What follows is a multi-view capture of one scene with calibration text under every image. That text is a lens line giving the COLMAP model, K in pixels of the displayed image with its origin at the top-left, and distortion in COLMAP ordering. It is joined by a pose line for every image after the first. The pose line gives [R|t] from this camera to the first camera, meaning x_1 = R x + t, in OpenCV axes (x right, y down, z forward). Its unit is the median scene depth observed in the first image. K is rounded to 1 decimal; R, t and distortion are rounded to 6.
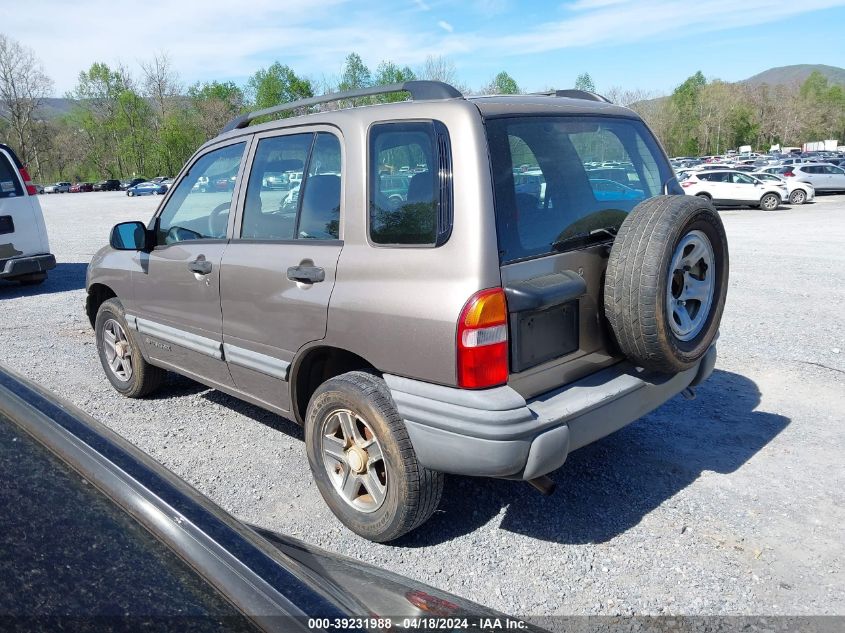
lens RADIAL K [[678.4, 0, 422.5], [0, 678.4, 316.5], [0, 0, 1]] dist [0.029419, -0.003349]
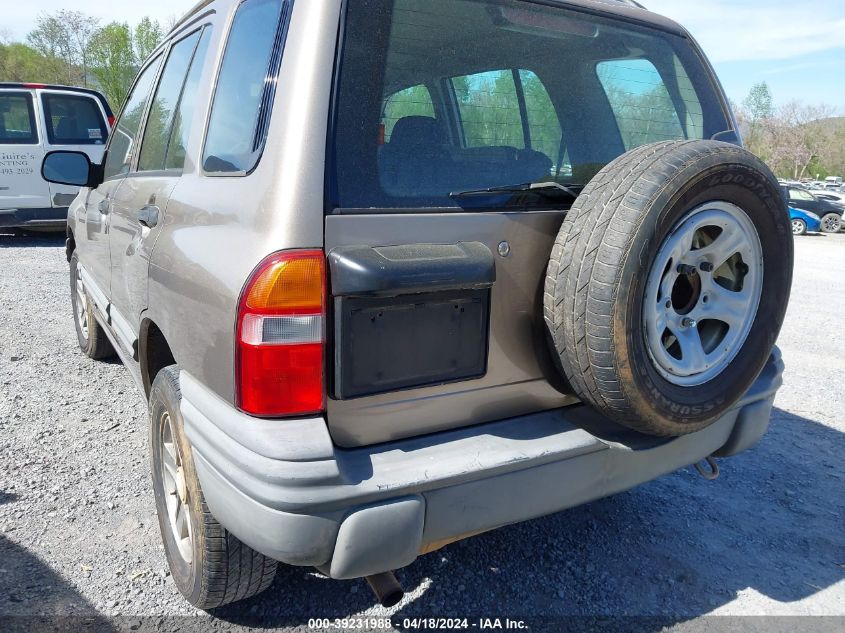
lens RADIAL K [[678.4, 0, 422.5], [0, 678.4, 316.5], [0, 0, 1]] dist [0.029419, -0.003349]
pose [[0.974225, 0.126480, -0.186785, 0.277856], [-0.125504, 0.991946, 0.017089, -0.006518], [0.187442, 0.006794, 0.982252, 0.386561]]
